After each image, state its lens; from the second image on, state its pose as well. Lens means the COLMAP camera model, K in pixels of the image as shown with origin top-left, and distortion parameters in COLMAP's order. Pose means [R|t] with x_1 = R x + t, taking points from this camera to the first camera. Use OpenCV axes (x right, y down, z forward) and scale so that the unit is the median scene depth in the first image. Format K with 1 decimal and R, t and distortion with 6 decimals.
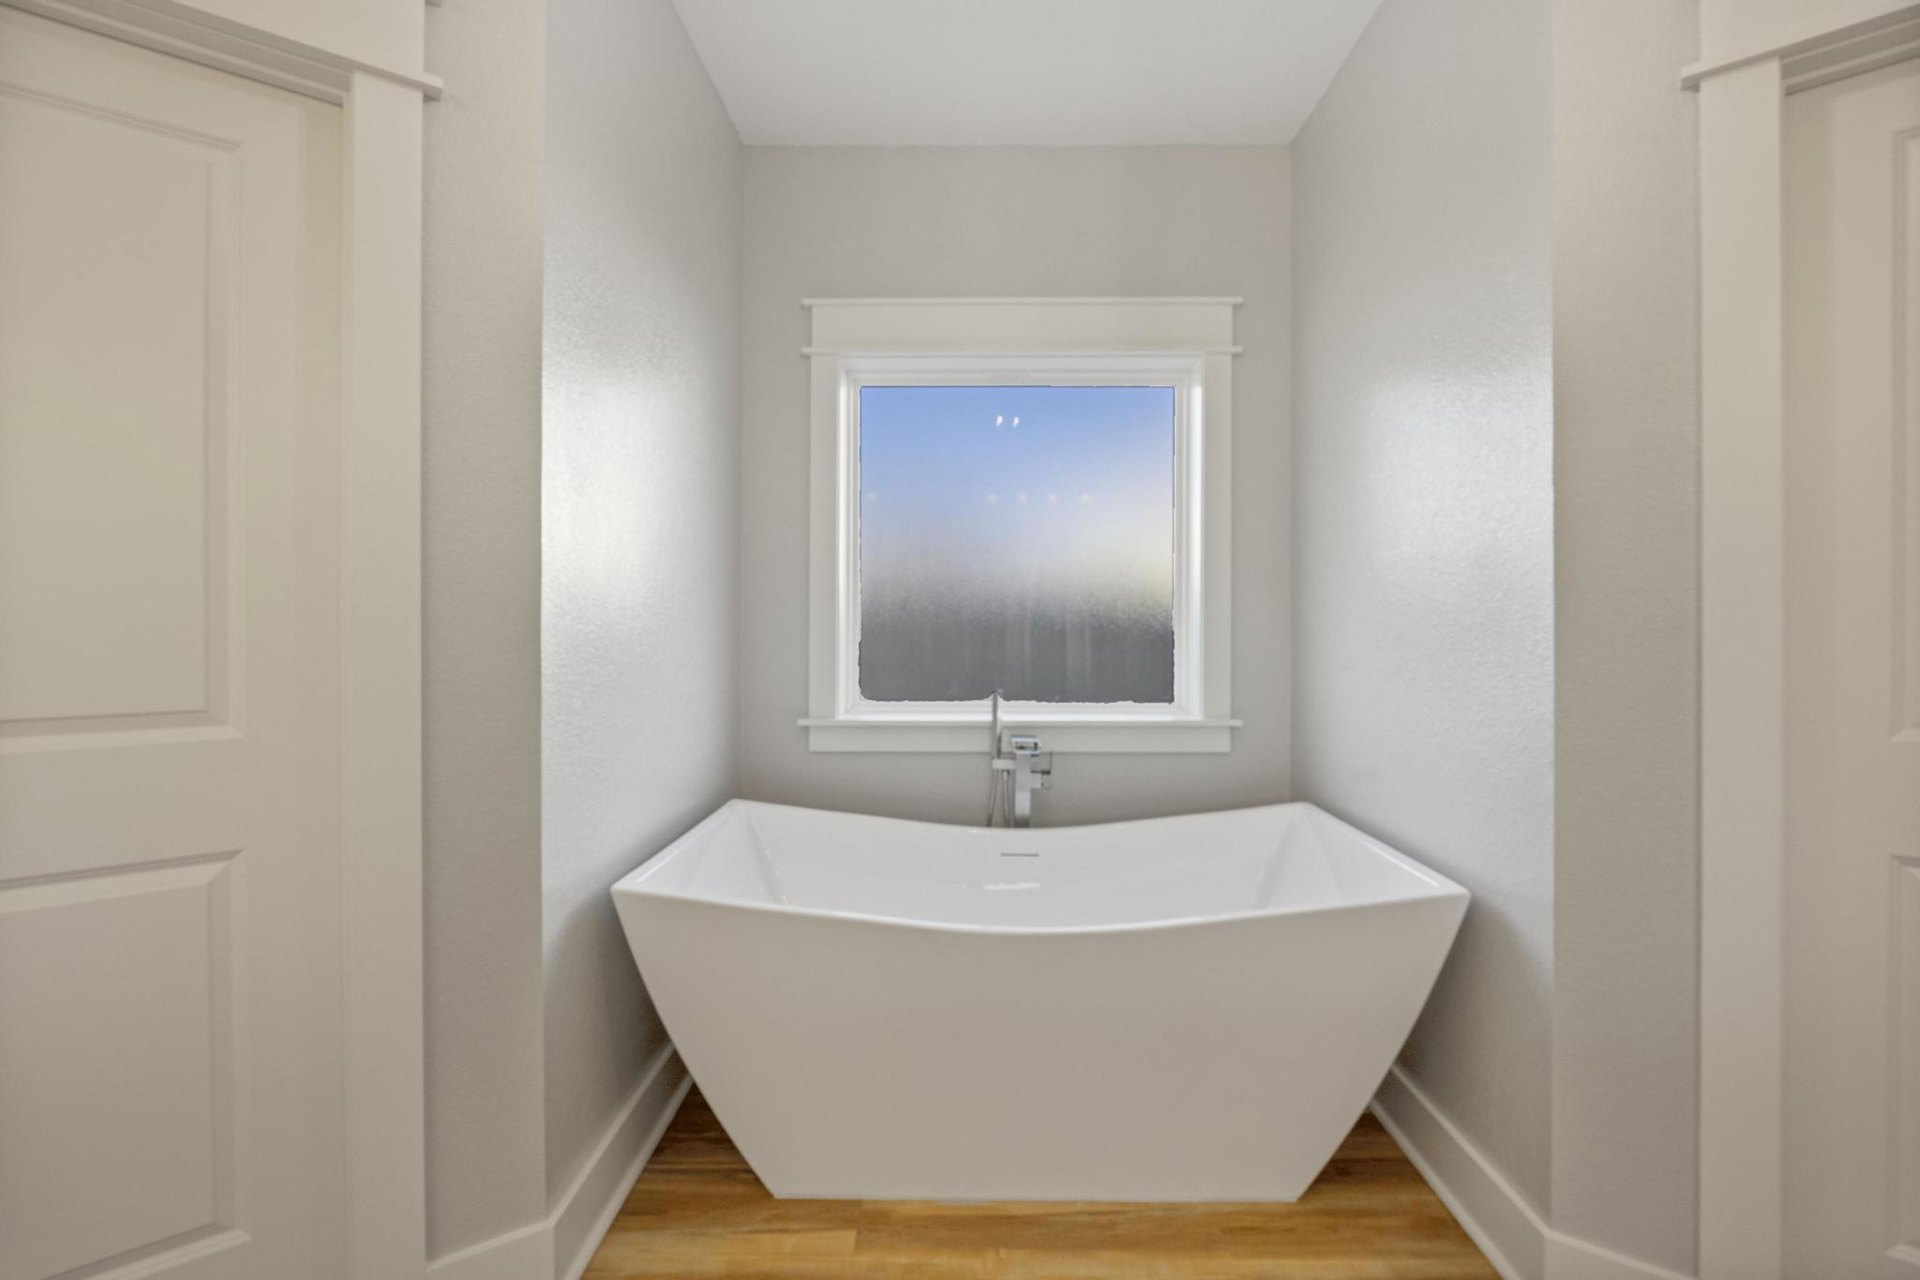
lens RADIAL K [[809.2, 0, 962.0], [0, 809.2, 625.7], [0, 0, 1]] dist [-0.000055, 0.000015]
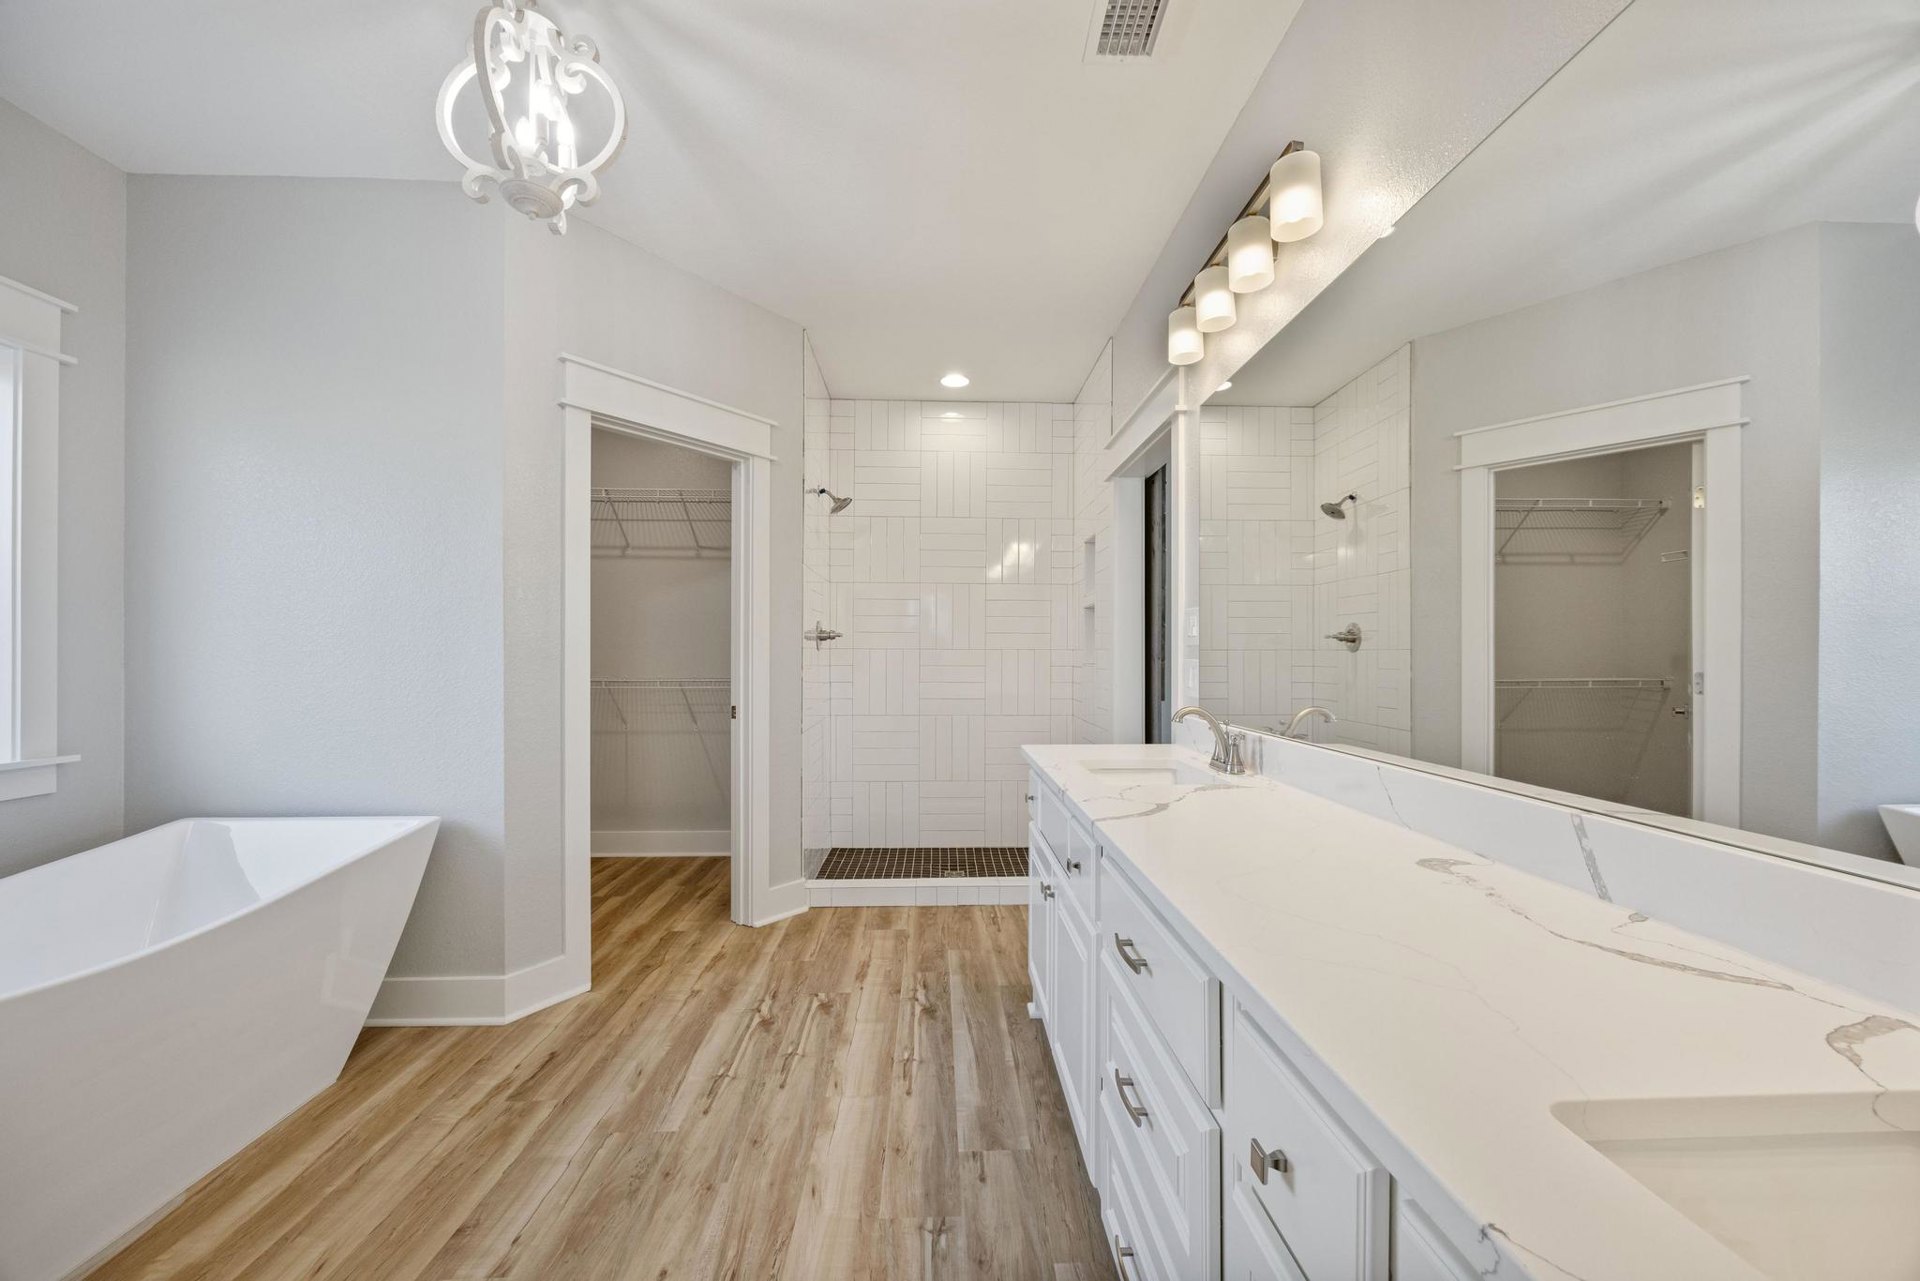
lens RADIAL K [[742.1, 0, 959.7], [0, 742.1, 647.7], [0, 0, 1]] dist [-0.005136, 0.000780]
pose [[-0.033638, 0.002809, 0.999430, -0.877654], [-0.000688, 0.999996, -0.002834, -0.010274], [-0.999434, -0.000783, -0.033636, 0.001533]]
